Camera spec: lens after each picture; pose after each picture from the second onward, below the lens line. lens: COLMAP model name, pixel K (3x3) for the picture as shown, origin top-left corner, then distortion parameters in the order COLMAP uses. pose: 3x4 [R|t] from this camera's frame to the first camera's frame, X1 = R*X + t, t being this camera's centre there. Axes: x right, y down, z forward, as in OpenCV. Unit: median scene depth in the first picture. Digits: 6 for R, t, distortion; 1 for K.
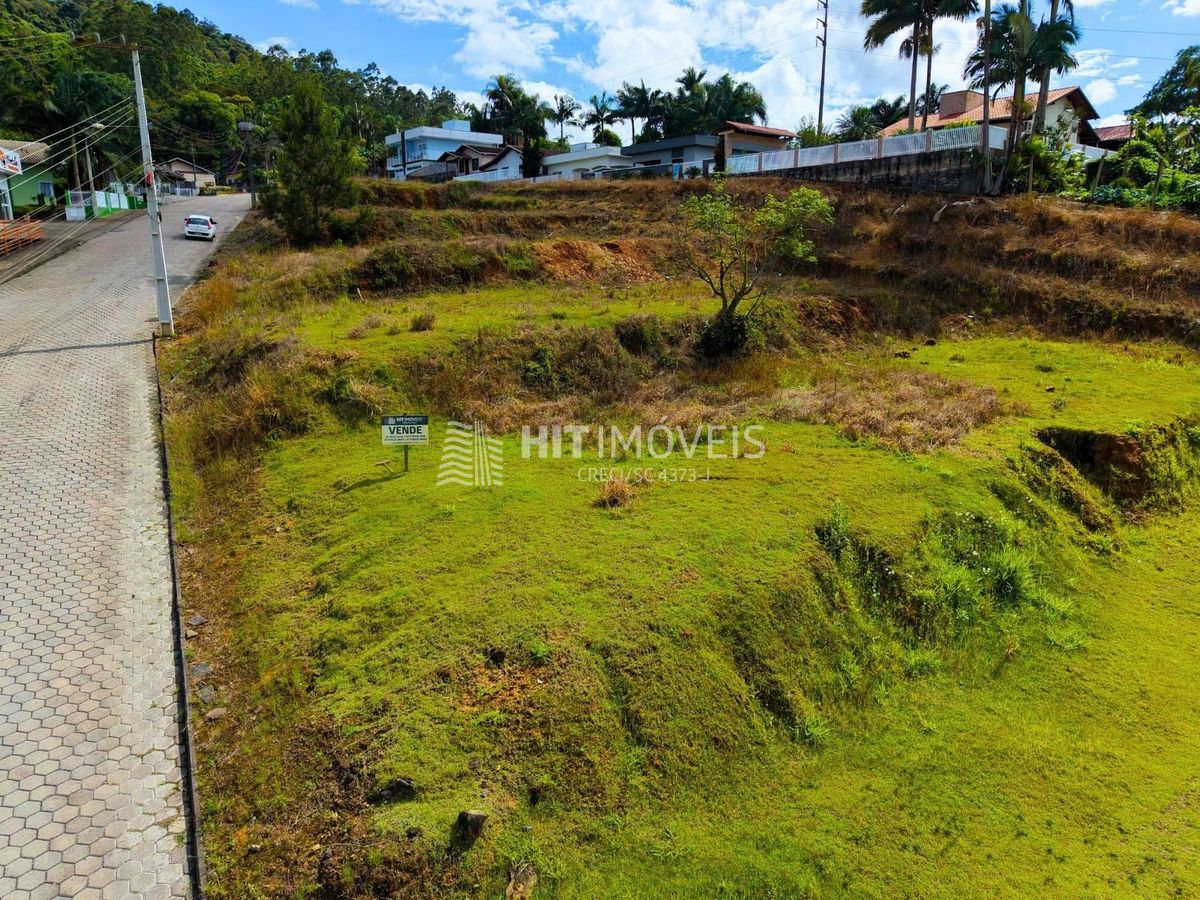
lens RADIAL K [[802.8, 0, 600.0], [0, 802.8, 450.0], [0, 0, 1]] dist [0.017533, -0.016184]
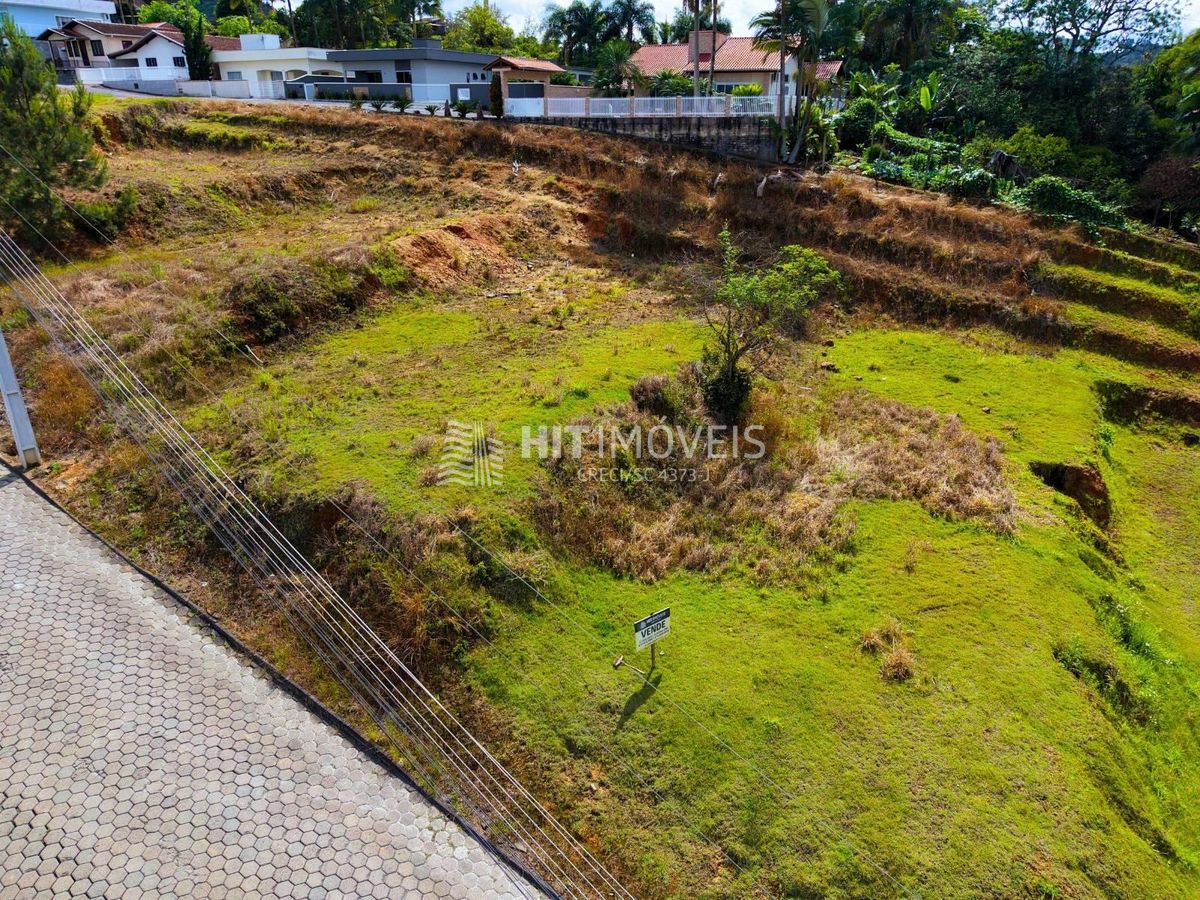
lens RADIAL K [[802.8, 0, 600.0], [0, 802.8, 450.0], [0, 0, 1]] dist [0.017533, -0.016184]
pose [[0.894084, -0.175968, 0.411884, -0.343224], [0.104325, 0.976116, 0.190562, -0.220556], [-0.435580, -0.127409, 0.891088, 0.109048]]
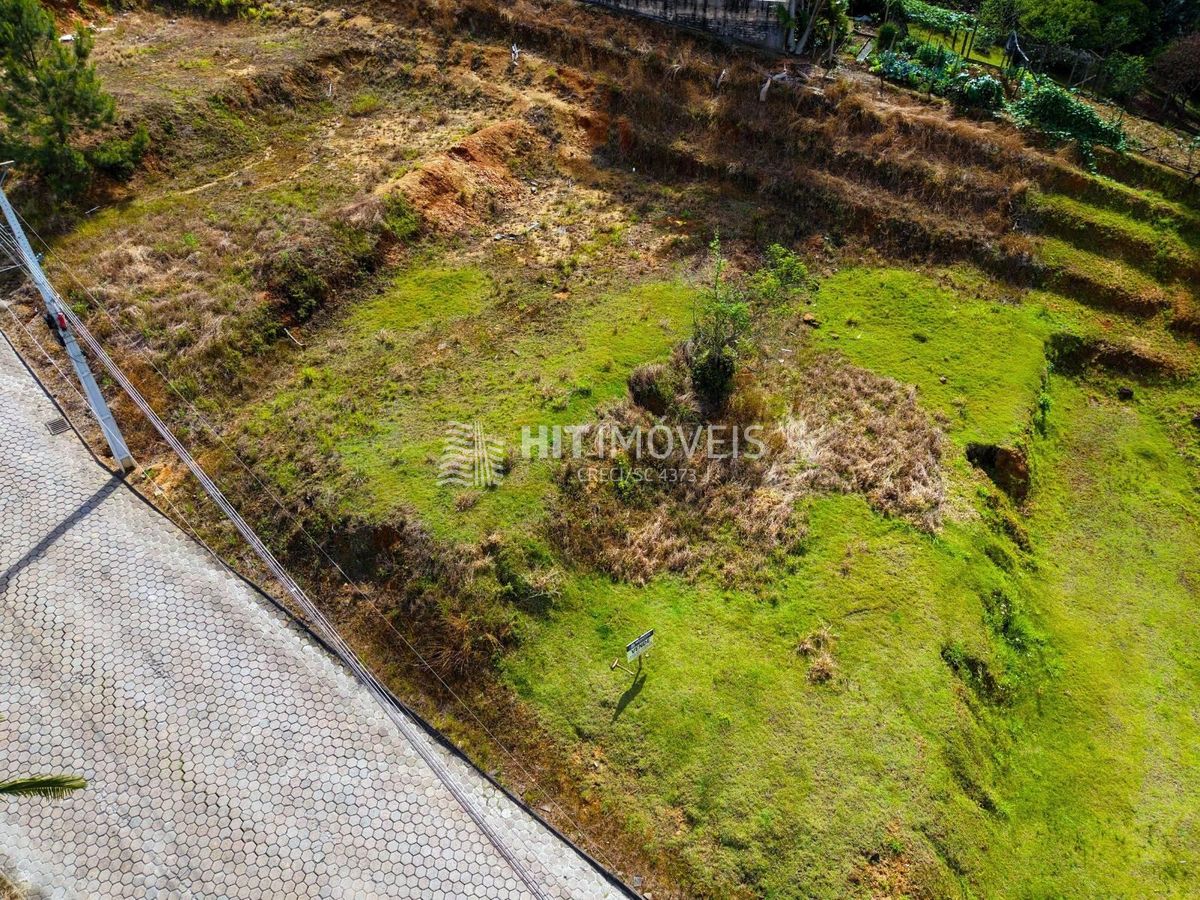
lens RADIAL K [[802.8, 0, 600.0], [0, 802.8, 450.0], [0, 0, 1]] dist [0.017533, -0.016184]
pose [[0.895088, -0.279924, 0.347074, -0.344258], [0.102844, 0.887005, 0.450160, -0.462712], [-0.433867, -0.367238, 0.822736, 0.049591]]
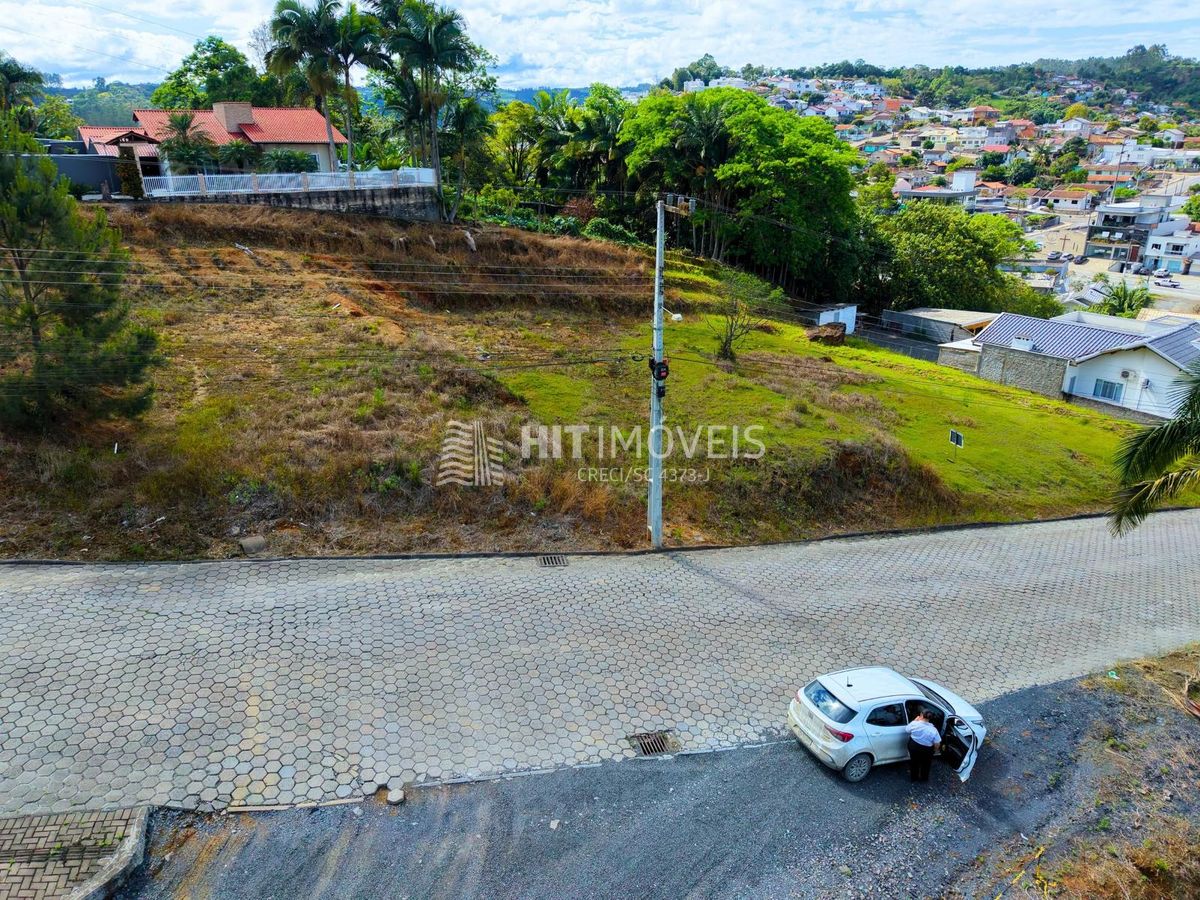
lens RADIAL K [[802.8, 0, 600.0], [0, 802.8, 450.0], [0, 0, 1]] dist [0.017533, -0.016184]
pose [[0.046683, -0.358004, 0.932552, -1.160132], [0.232115, 0.911904, 0.338457, -0.474369], [-0.971567, 0.200659, 0.125669, 0.857028]]
